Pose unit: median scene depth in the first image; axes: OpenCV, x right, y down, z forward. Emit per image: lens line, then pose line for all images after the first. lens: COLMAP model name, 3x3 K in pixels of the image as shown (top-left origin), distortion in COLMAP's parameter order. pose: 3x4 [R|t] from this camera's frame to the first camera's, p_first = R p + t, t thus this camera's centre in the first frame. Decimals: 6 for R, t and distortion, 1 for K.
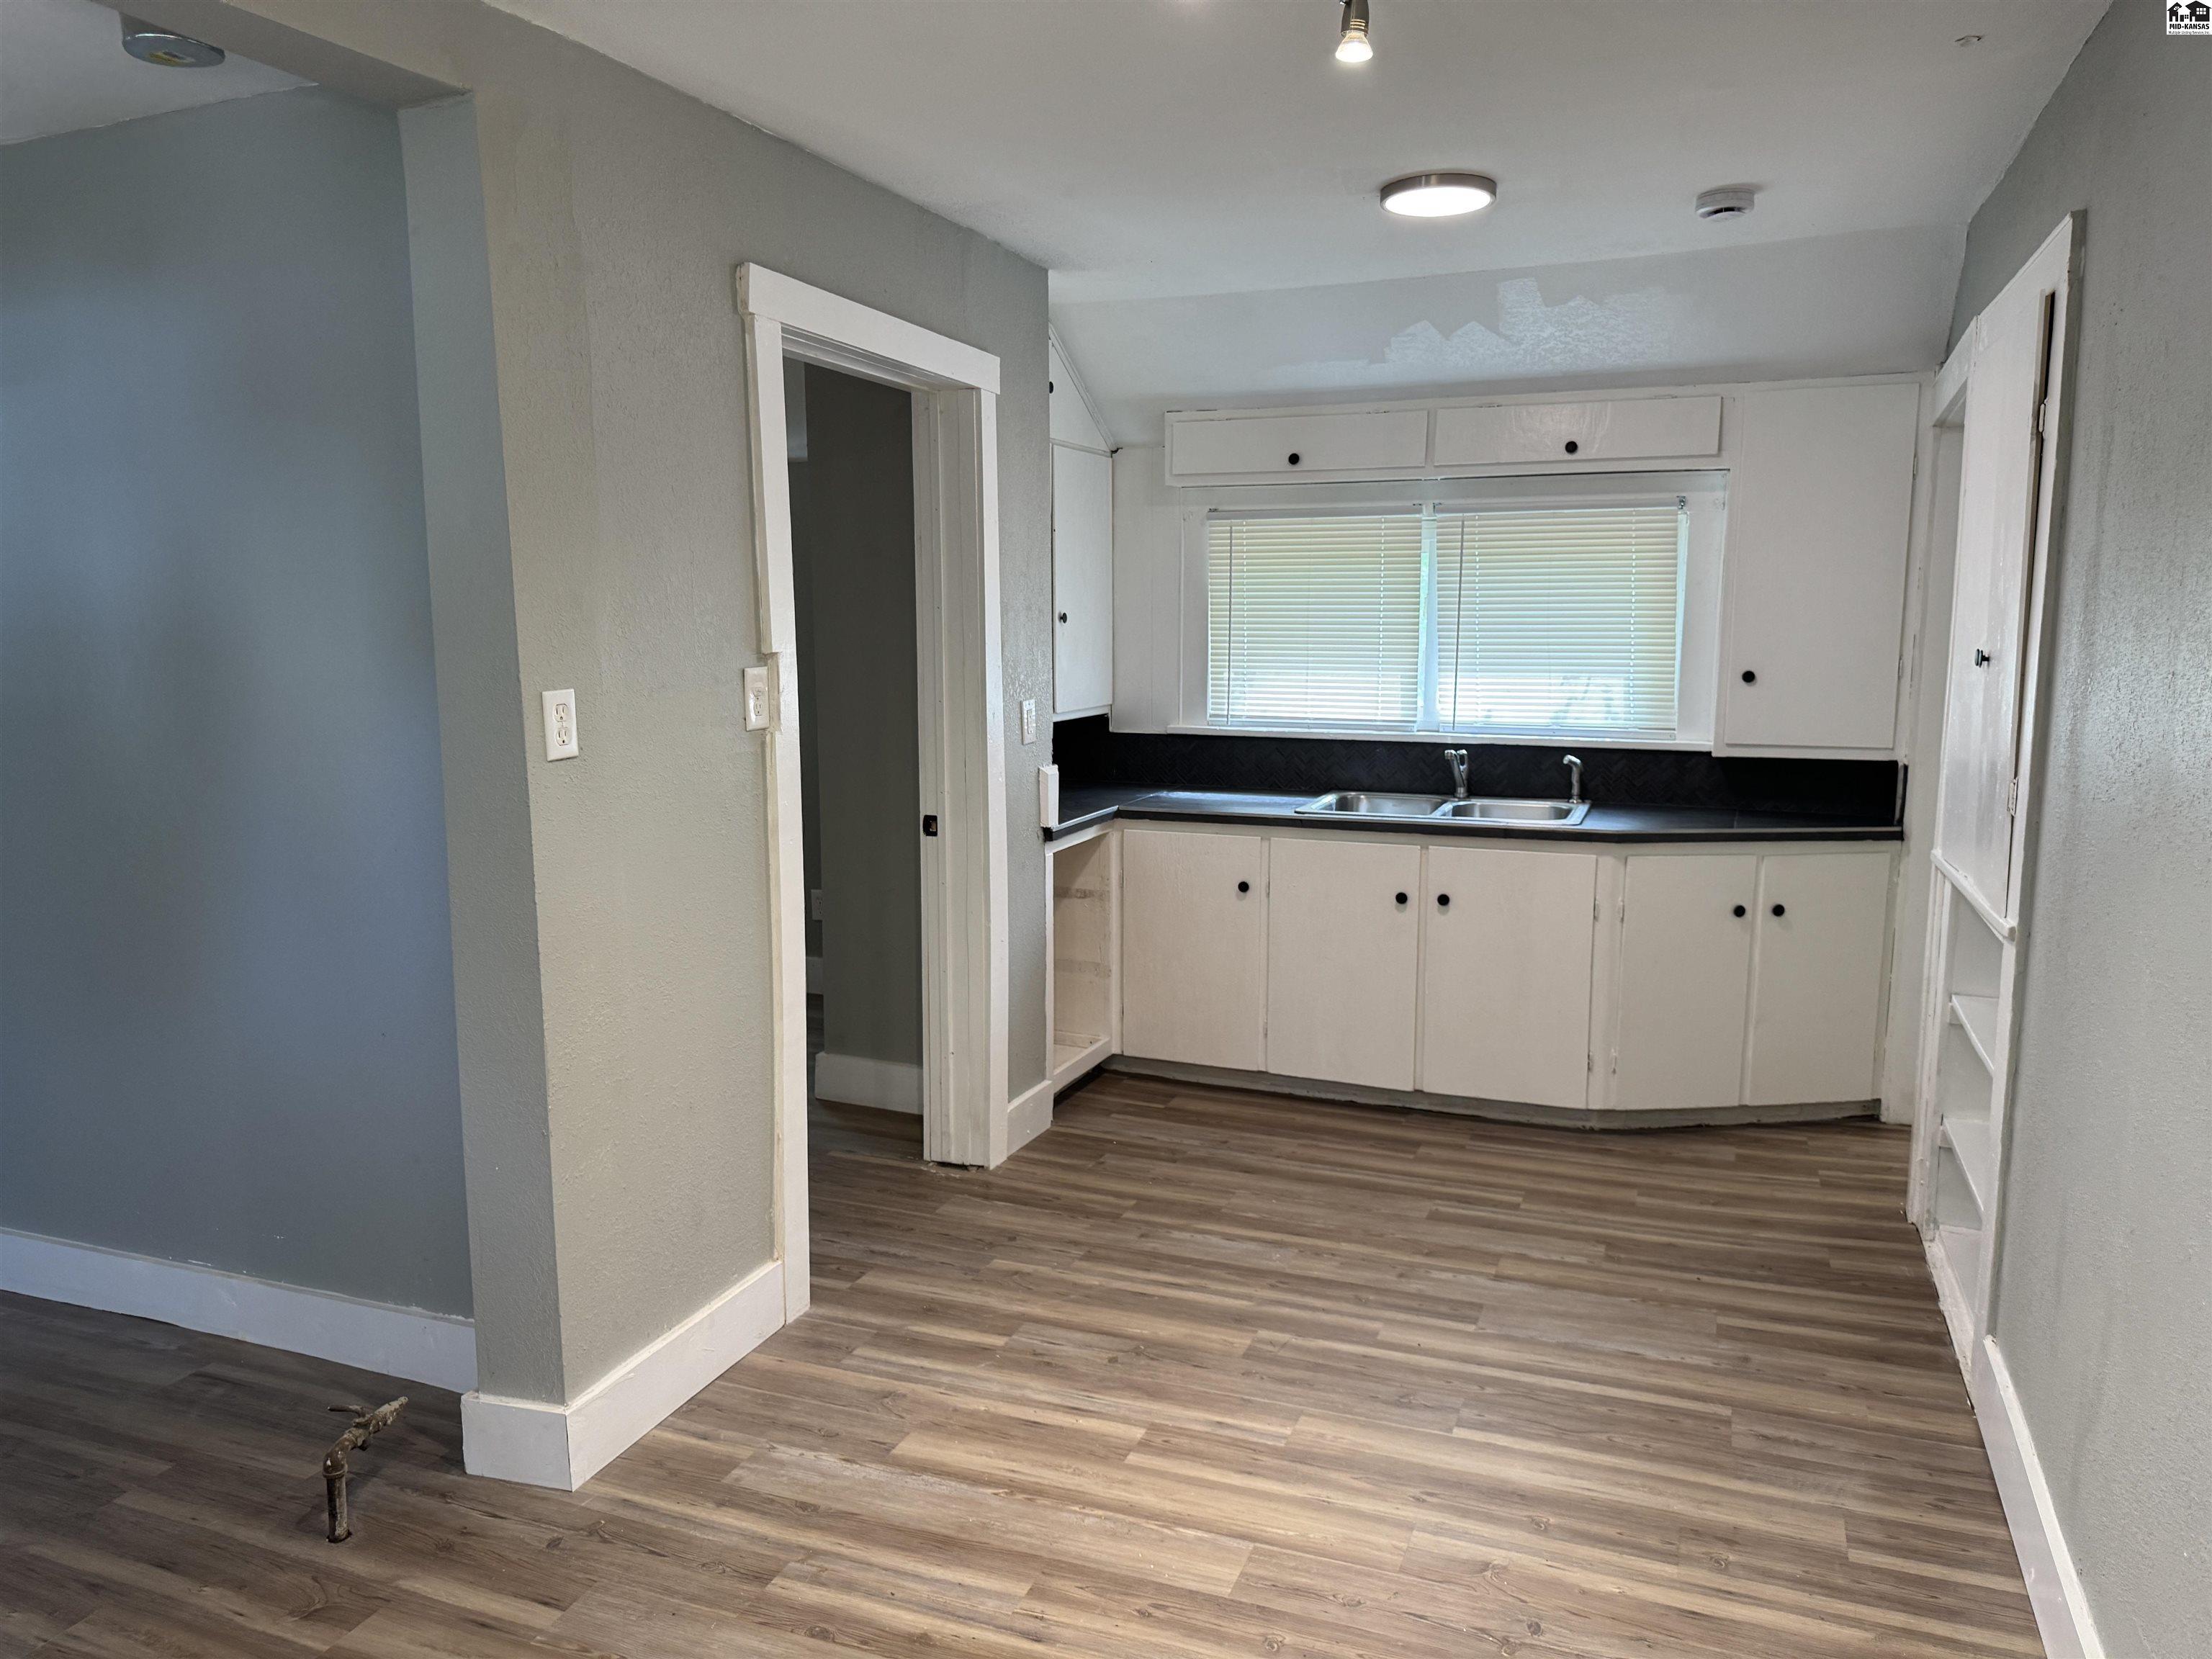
lens RADIAL K [[1527.6, 0, 1078.9], [0, 1527.6, 831.9], [0, 0, 1]] dist [0.075546, -0.146064]
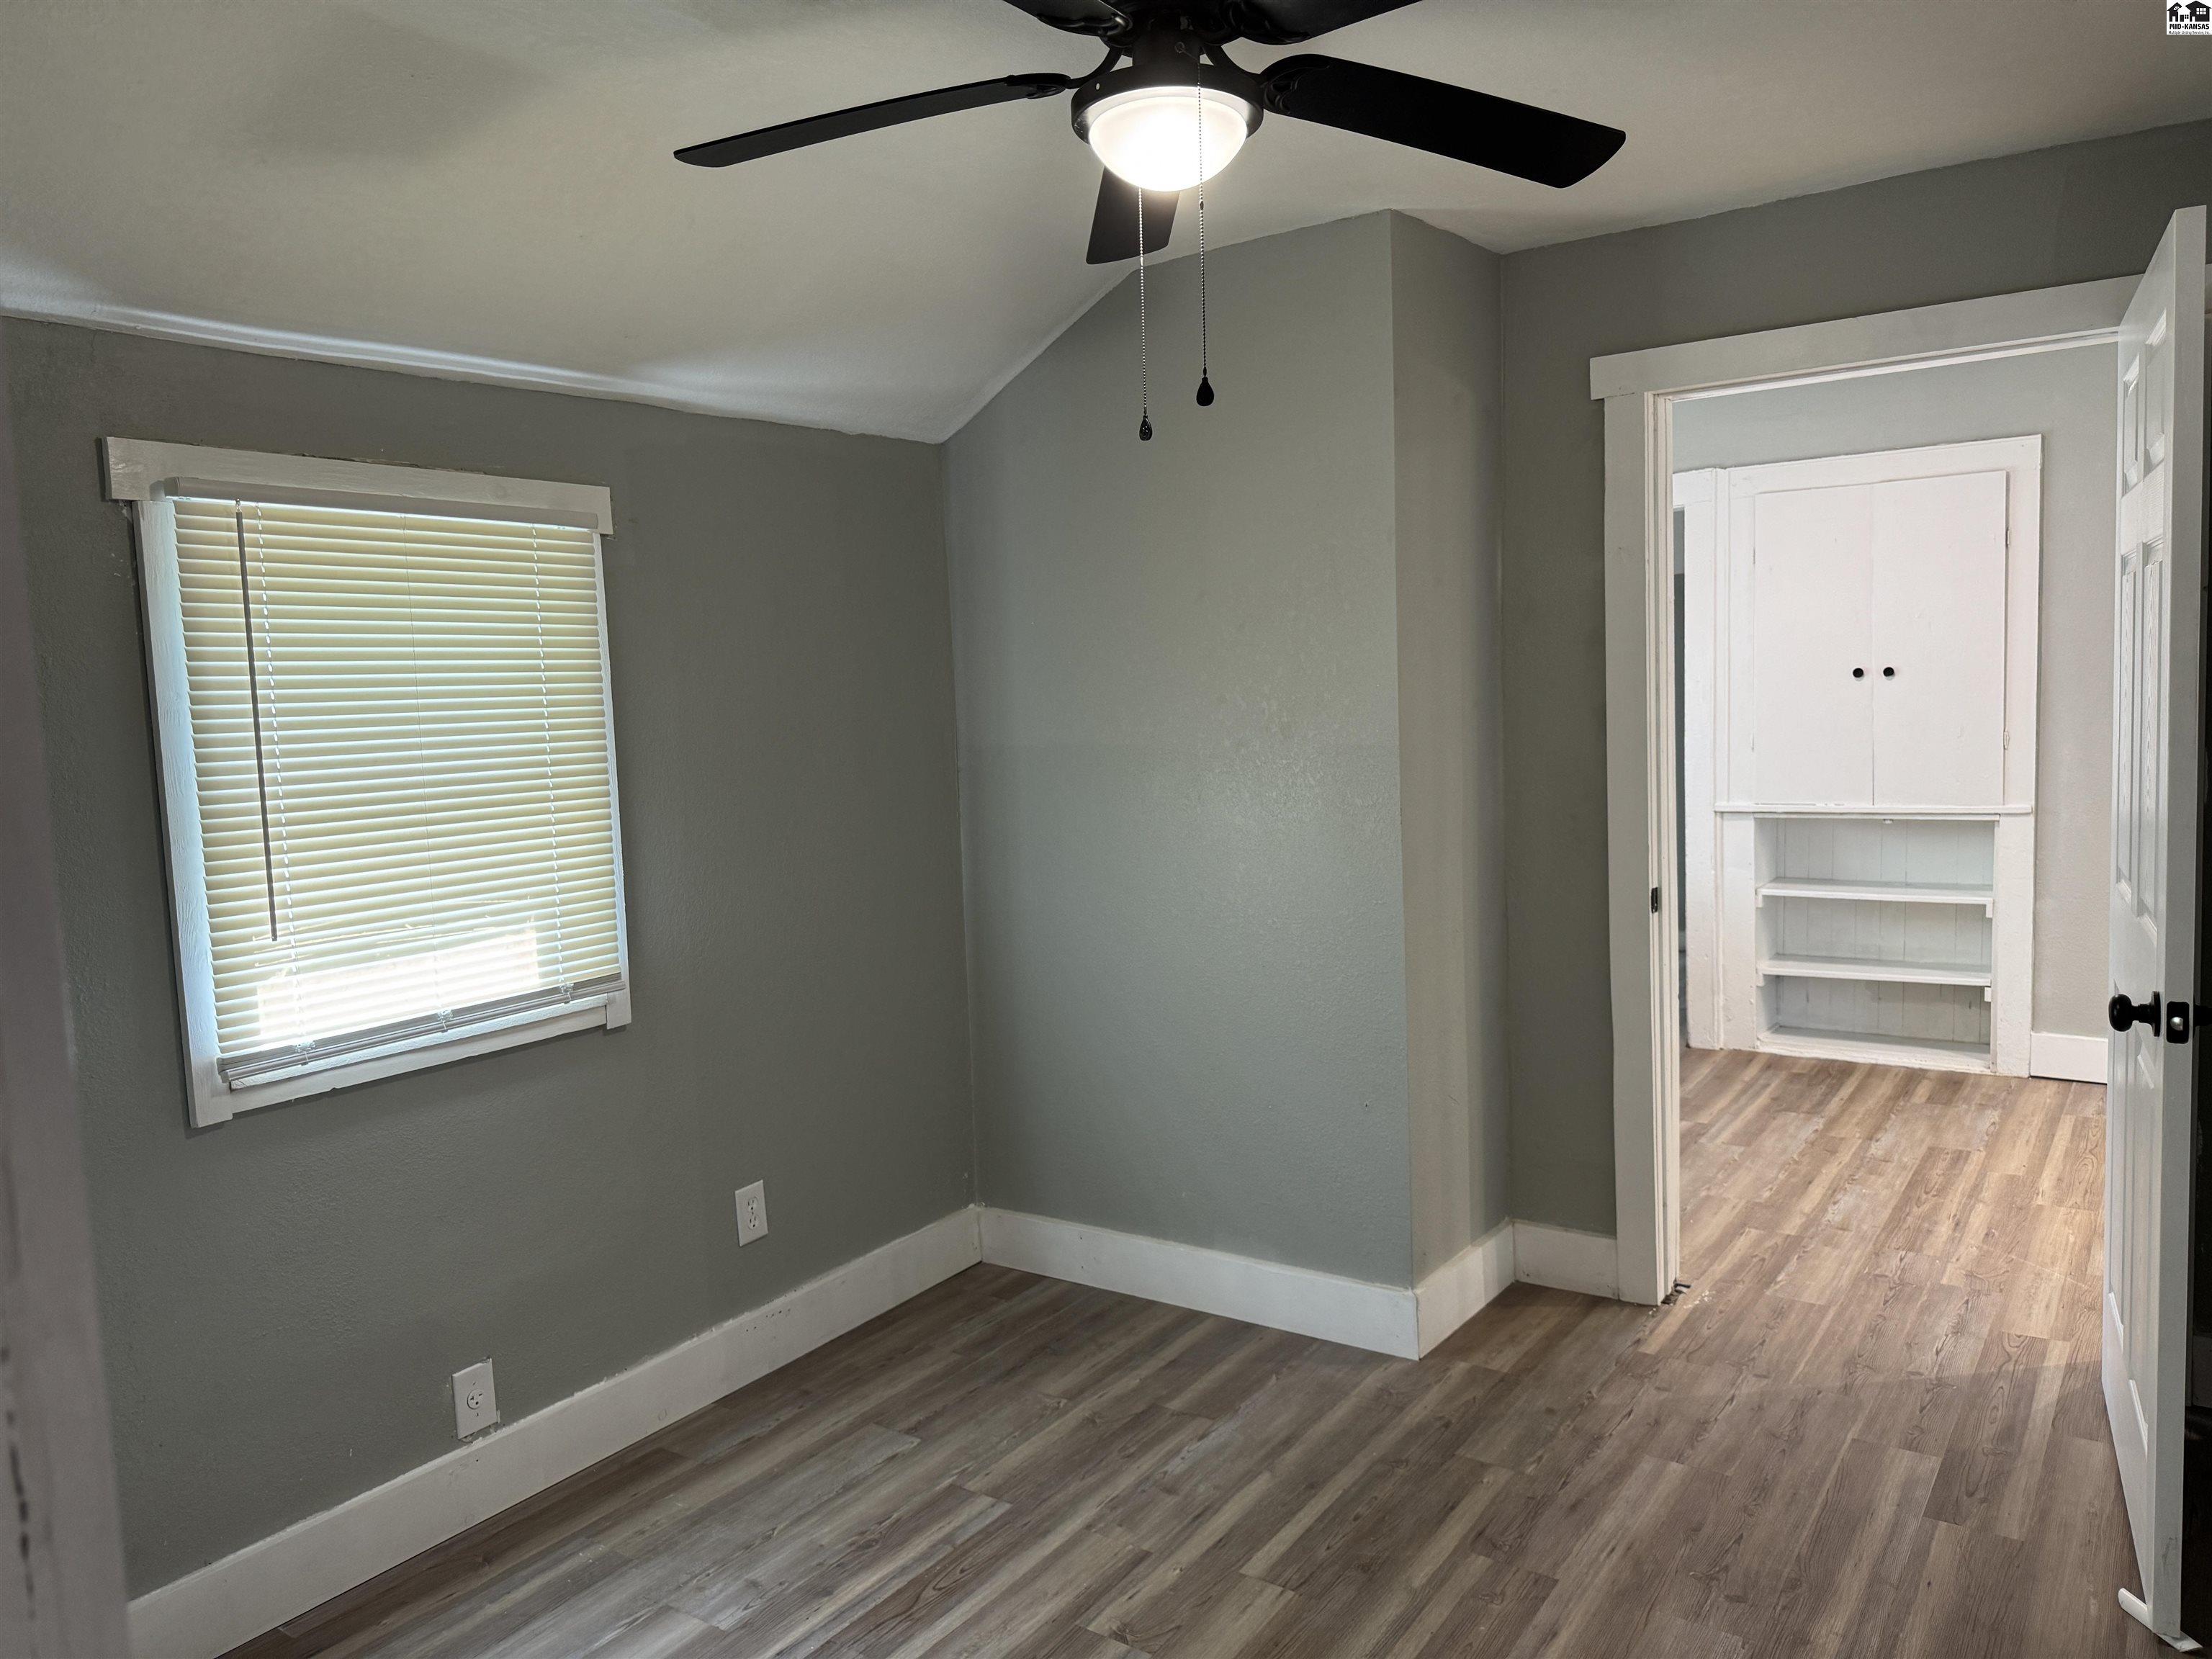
lens RADIAL K [[1574.3, 0, 1106.0], [0, 1574.3, 829.5], [0, 0, 1]] dist [0.018003, 0.000052]
pose [[0.220355, -0.097302, 0.970554, -1.092529], [0.177092, 0.982467, 0.058289, -0.160124], [-0.959209, 0.159033, 0.233723, 1.177632]]
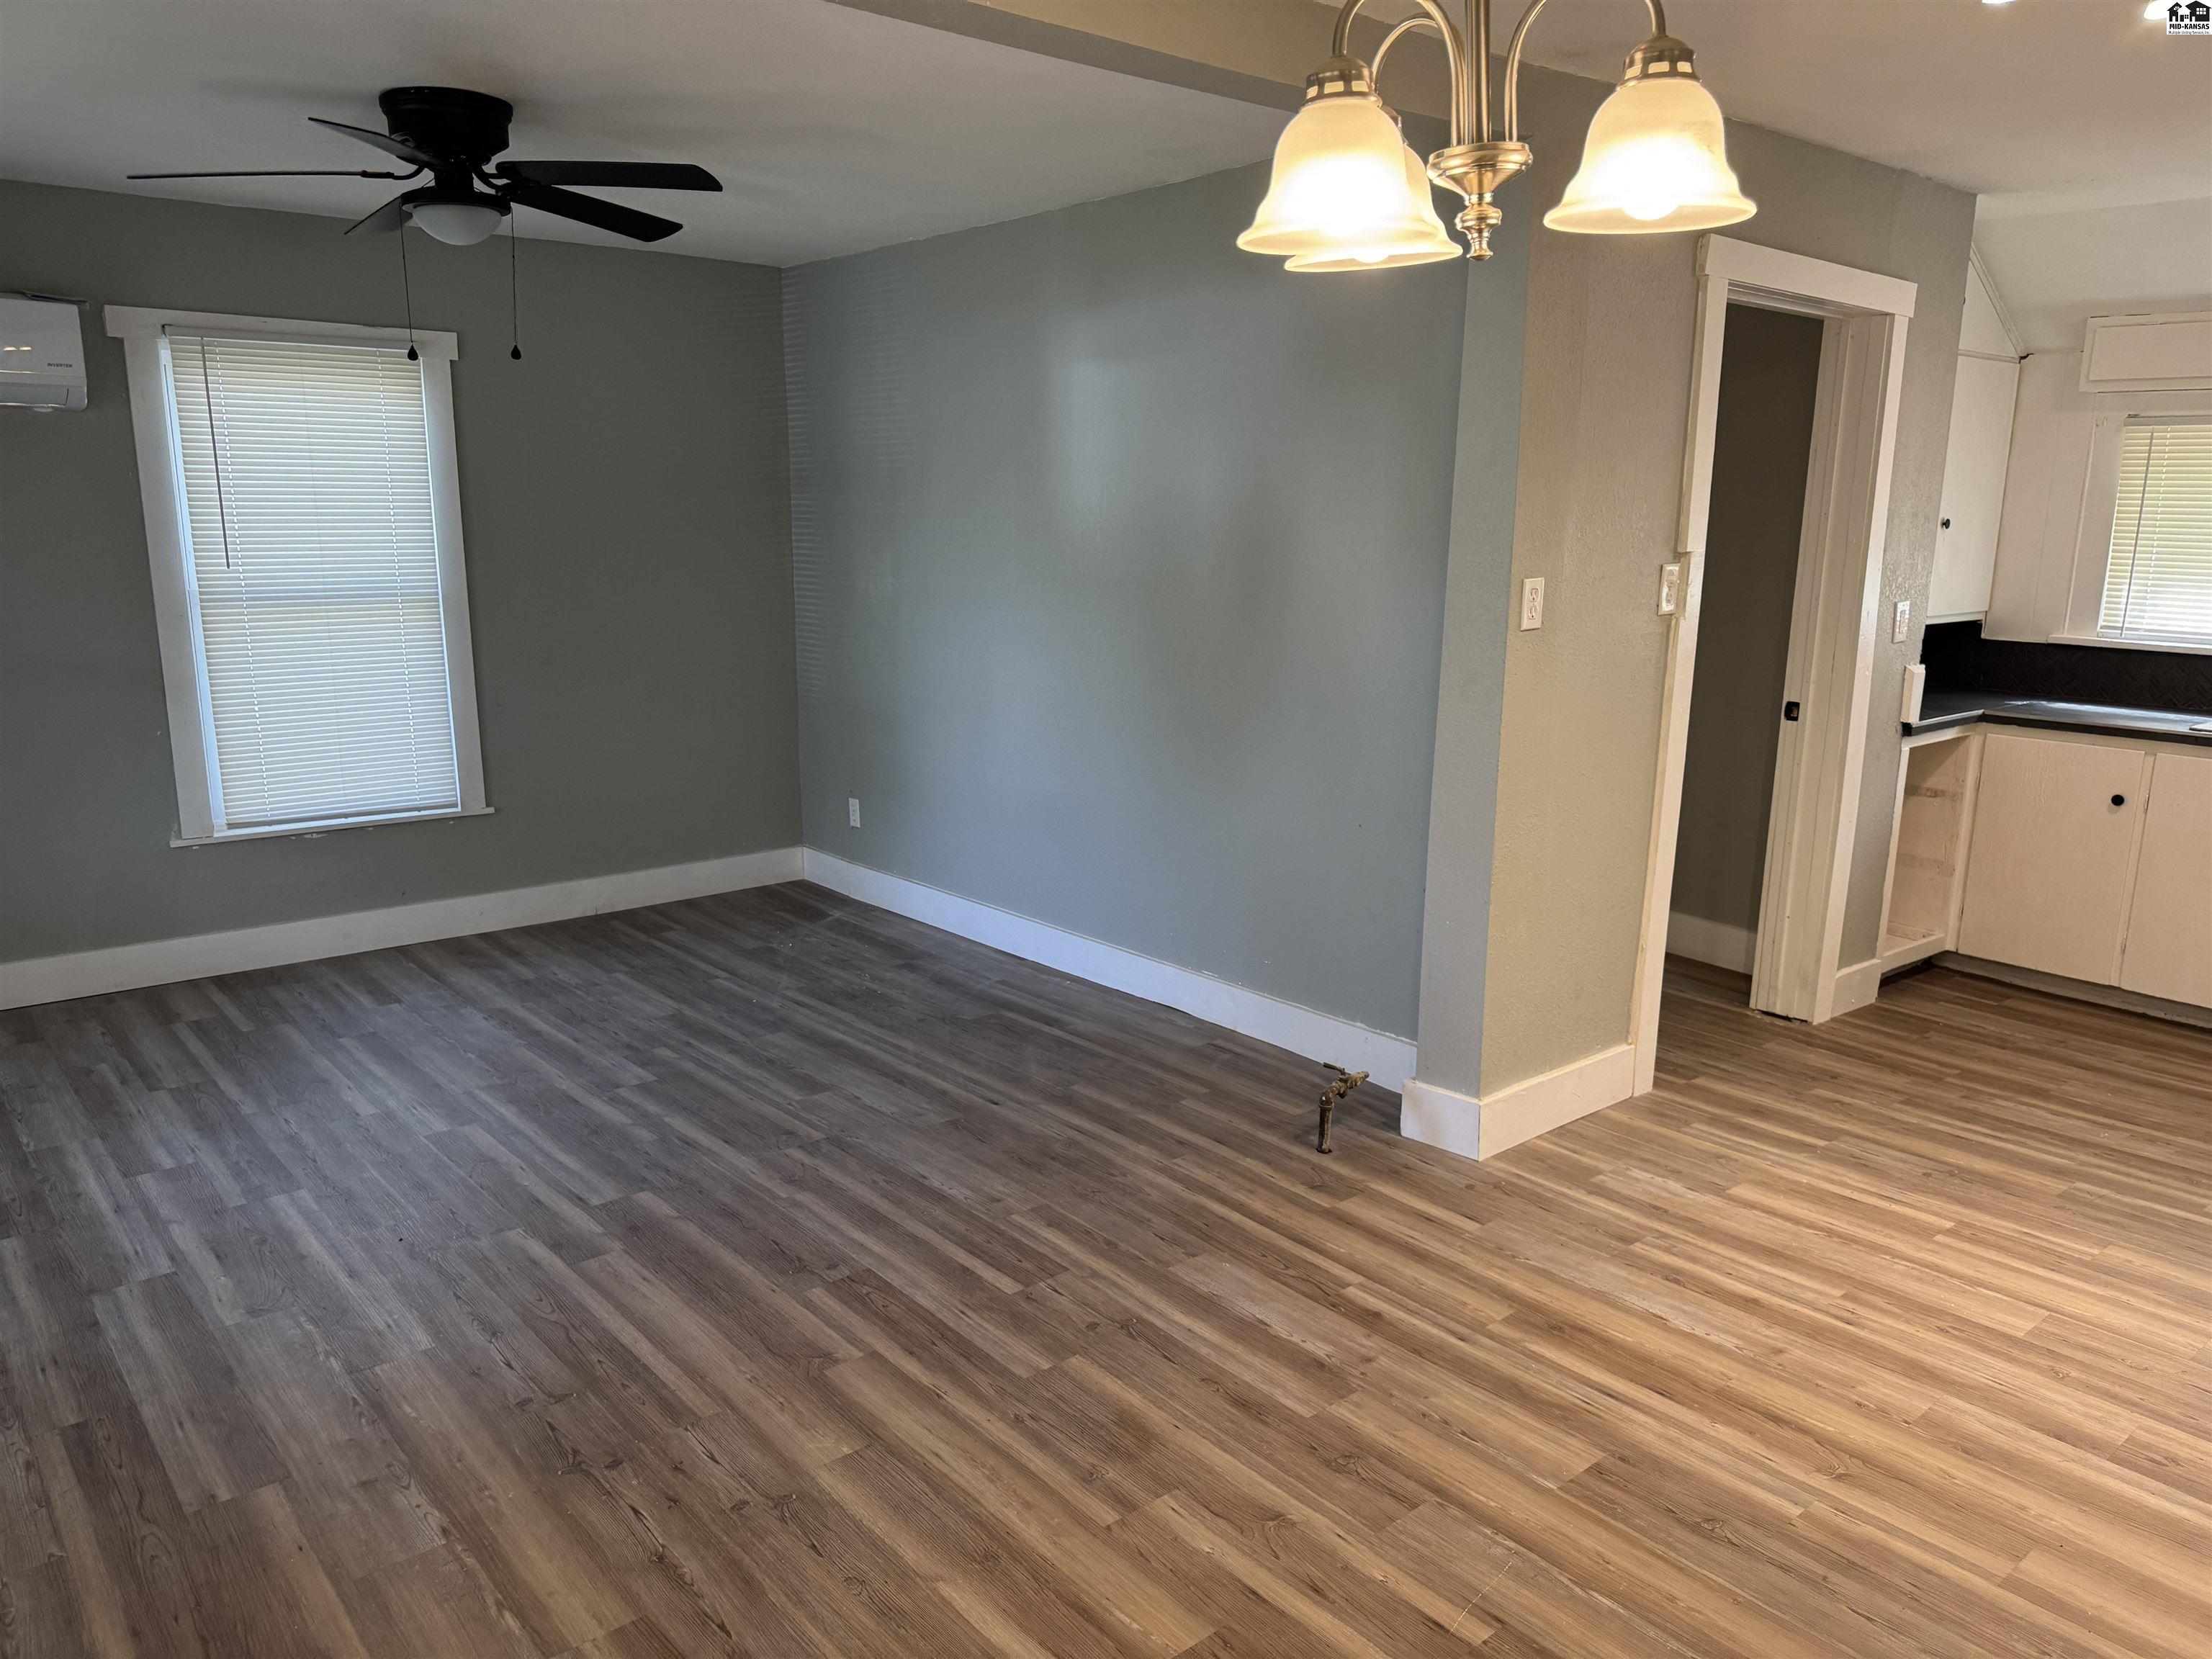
lens RADIAL K [[1565.1, 0, 1100.5], [0, 1565.1, 820.9], [0, 0, 1]] dist [0.002635, -0.002596]
pose [[0.885448, 0.110907, -0.451312, -0.021672], [-0.083576, 0.993275, 0.080121, 0.028707], [0.457163, -0.033224, 0.888762, -0.268356]]
